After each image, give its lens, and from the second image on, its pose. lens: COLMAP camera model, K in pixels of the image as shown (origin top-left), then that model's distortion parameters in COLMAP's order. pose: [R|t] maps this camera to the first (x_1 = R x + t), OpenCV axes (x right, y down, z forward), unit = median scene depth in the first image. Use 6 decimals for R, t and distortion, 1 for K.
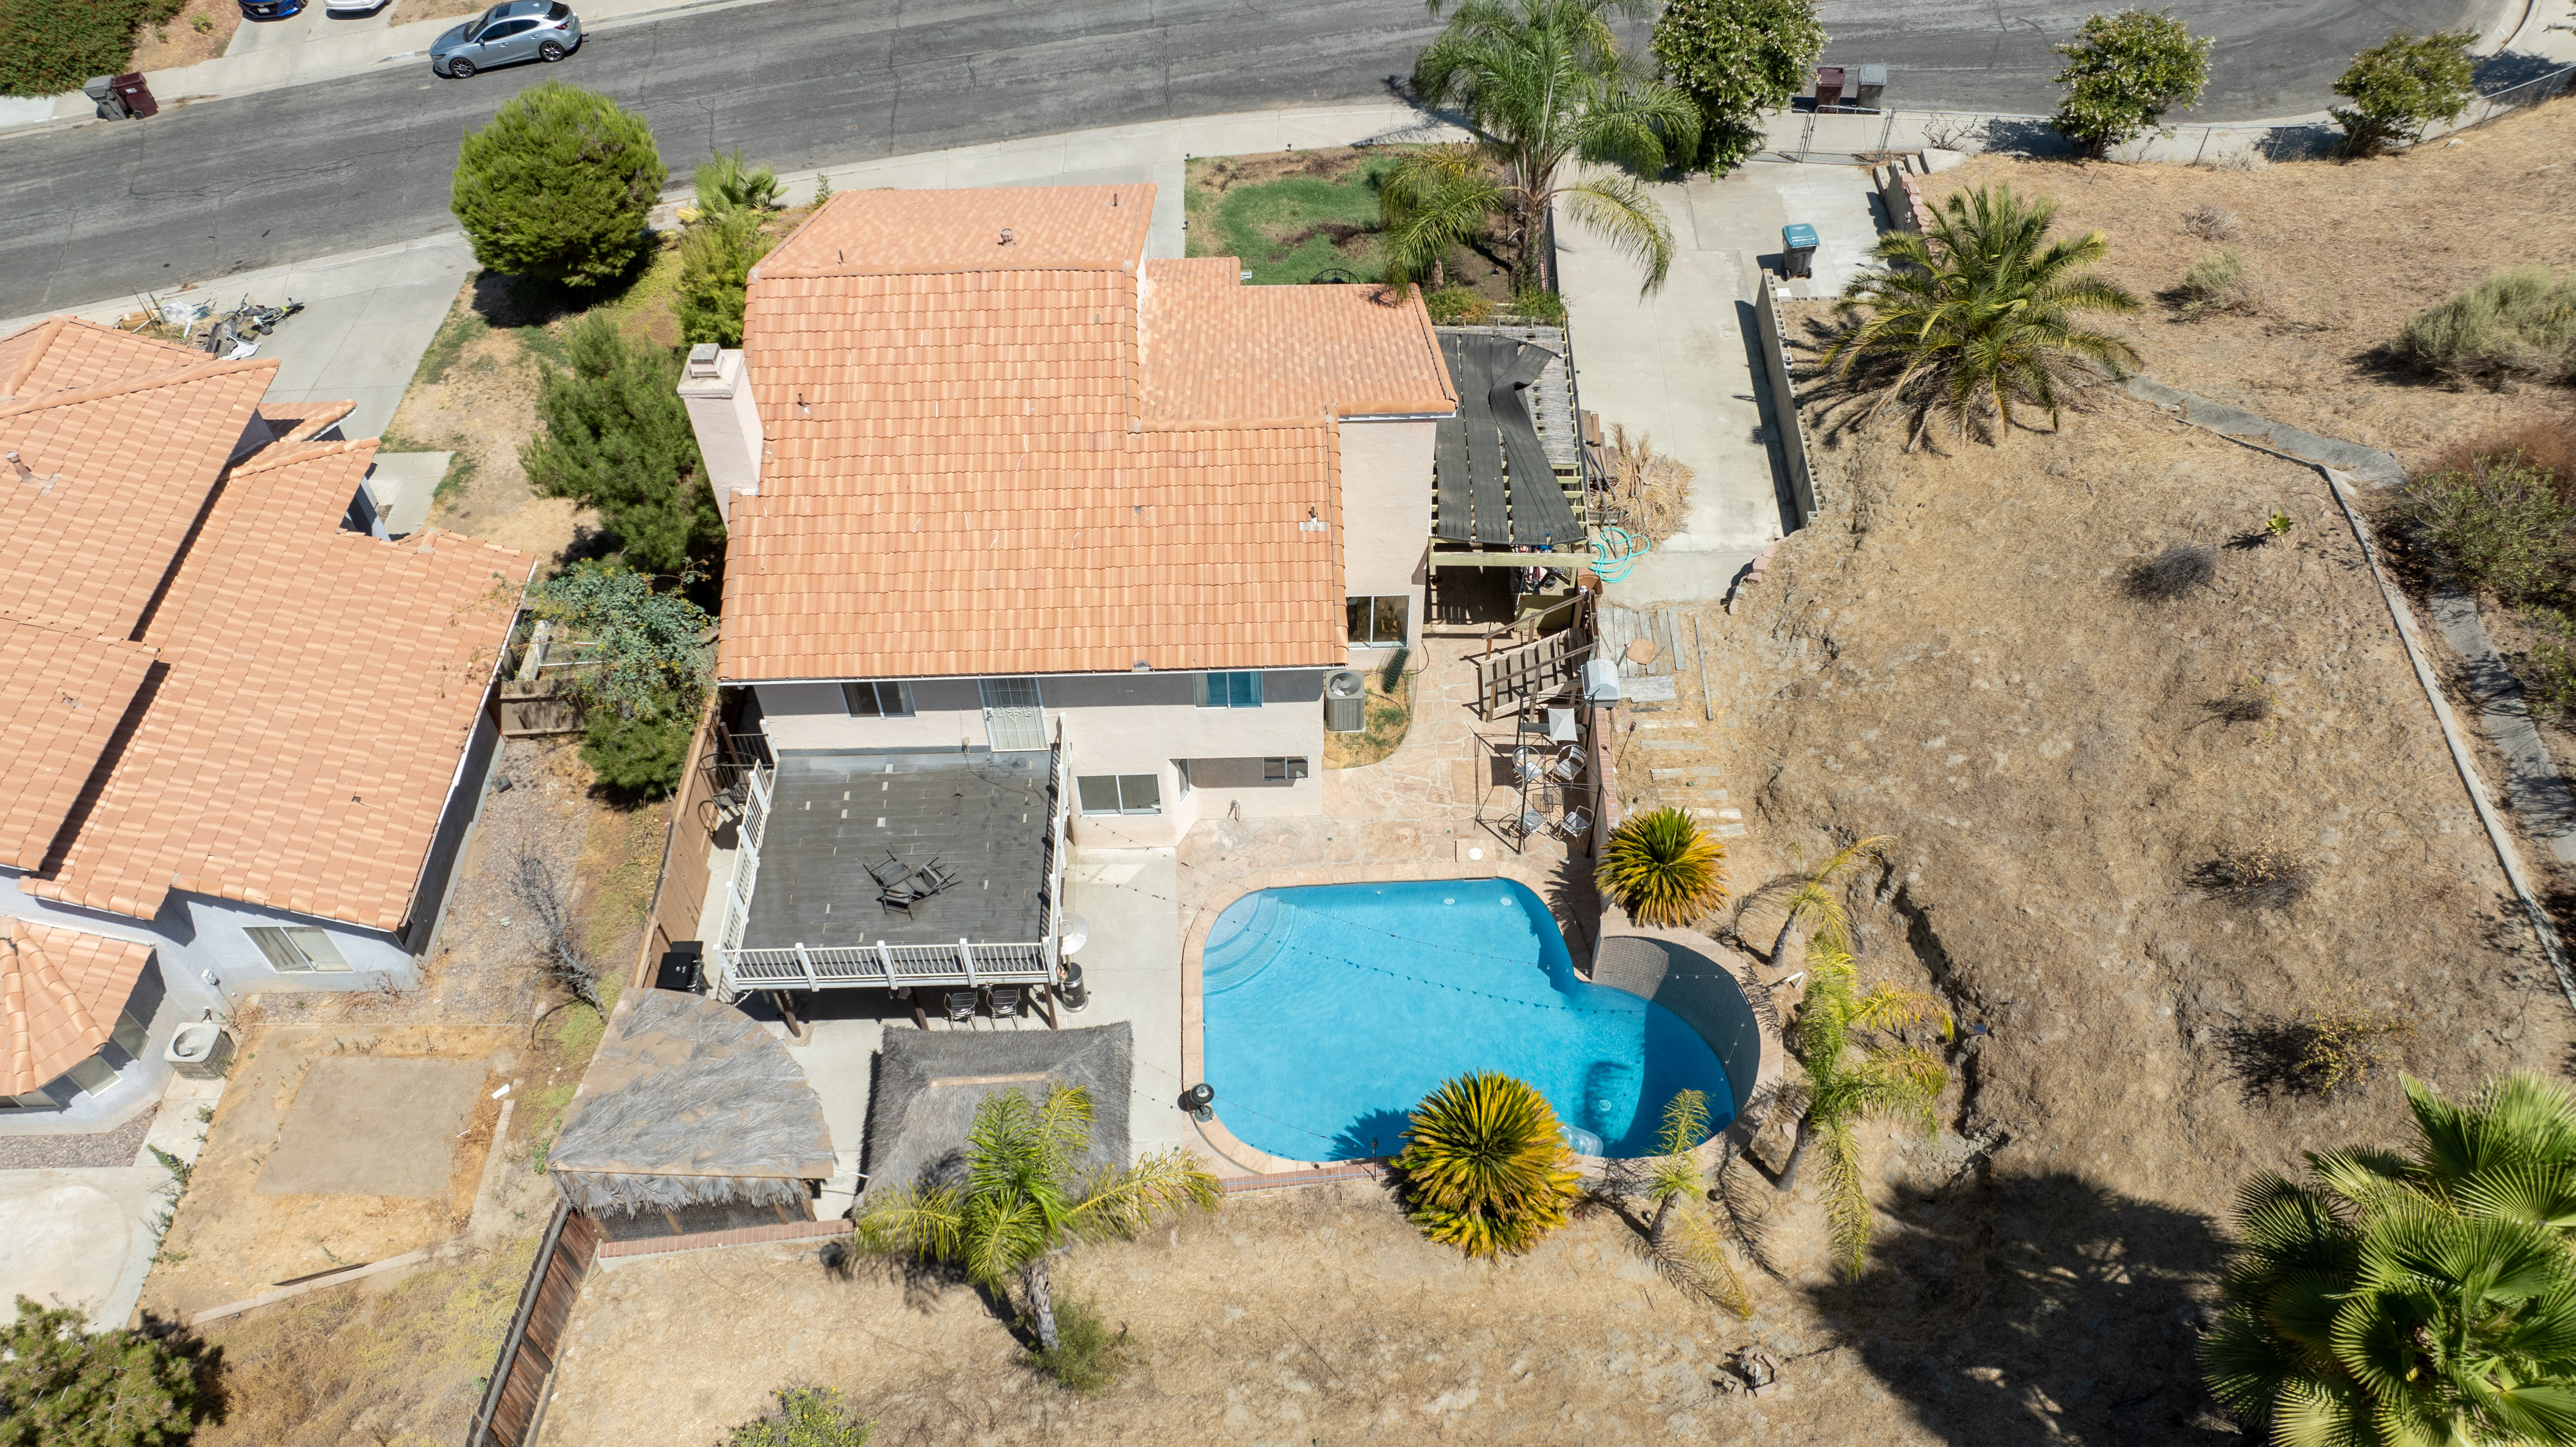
lens RADIAL K [[1798.7, 0, 1288.0], [0, 1798.7, 723.5], [0, 0, 1]] dist [-0.039951, 0.055558]
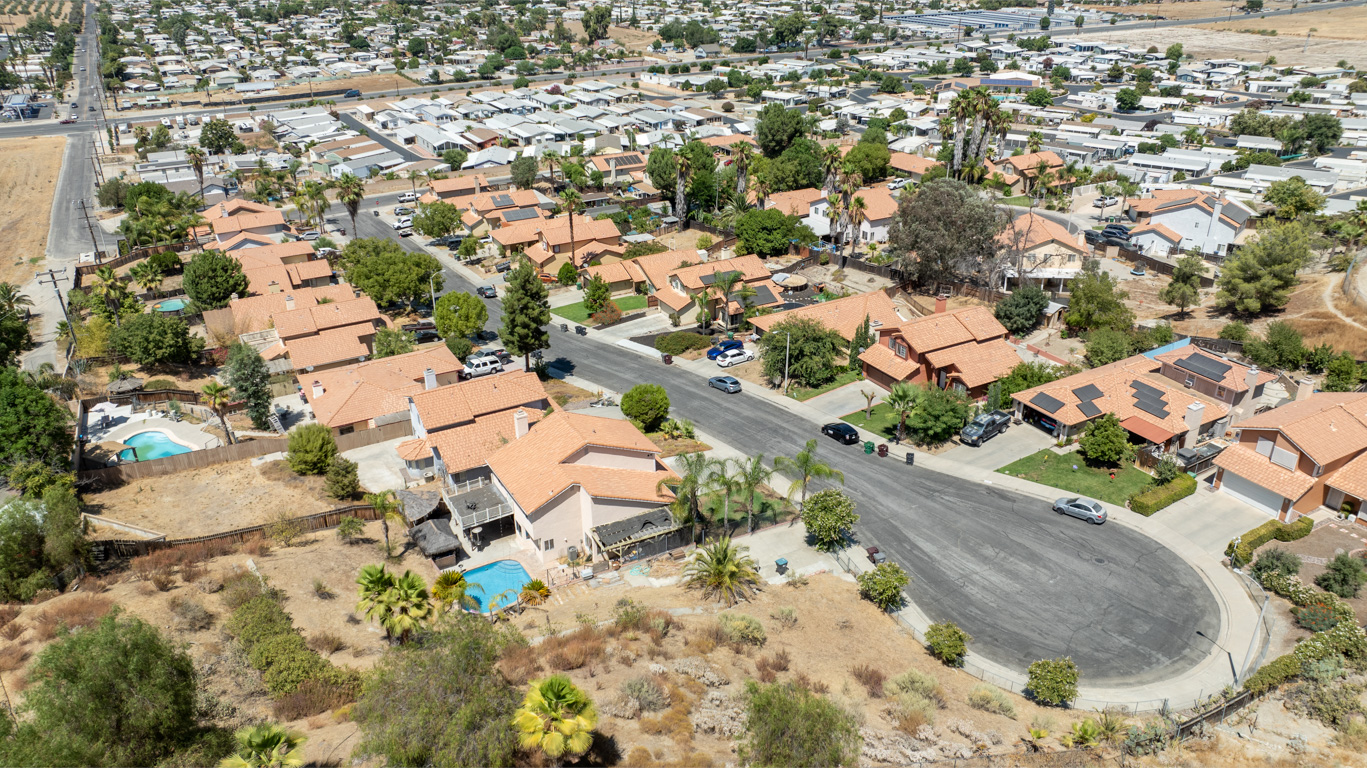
lens RADIAL K [[955.7, 0, 683.5], [0, 955.7, 384.0], [0, 0, 1]] dist [-0.010478, -0.000786]
pose [[0.471022, 0.385527, -0.793415, 1.686405], [-0.667388, 0.743899, -0.034738, -0.382299], [0.576828, 0.545878, 0.607690, -0.413974]]
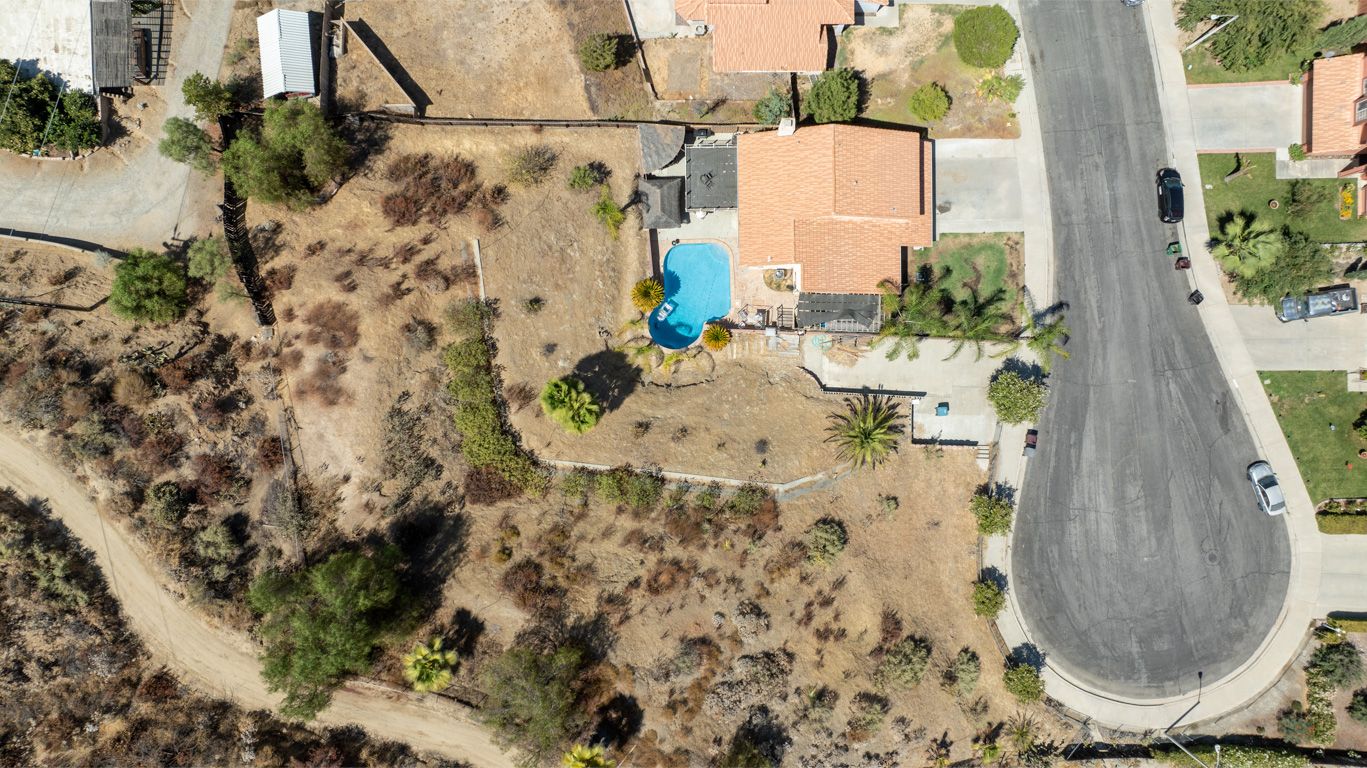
lens RADIAL K [[955.7, 0, 683.5], [0, 955.7, 384.0], [0, 0, 1]] dist [-0.010478, -0.000786]
pose [[-0.013006, 0.999690, 0.021215, 0.229122], [-0.756940, -0.023707, 0.653054, -1.239842], [0.653355, -0.007565, 0.757014, -0.799058]]
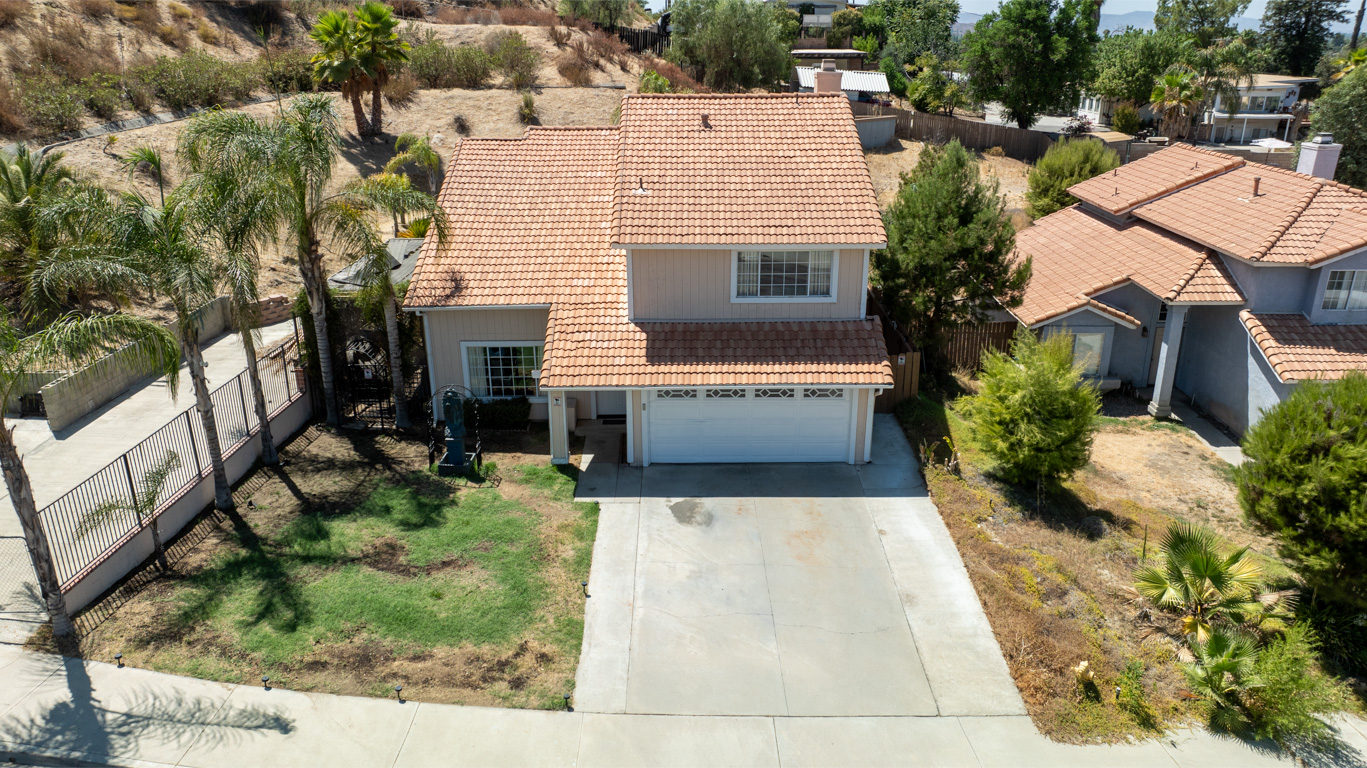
lens RADIAL K [[955.7, 0, 683.5], [0, 955.7, 384.0], [0, 0, 1]] dist [-0.010478, -0.000786]
pose [[-0.999323, -0.009577, 0.035510, -0.144693], [0.030420, 0.327439, 0.944383, -0.856572], [-0.020671, 0.944824, -0.326926, 1.311246]]
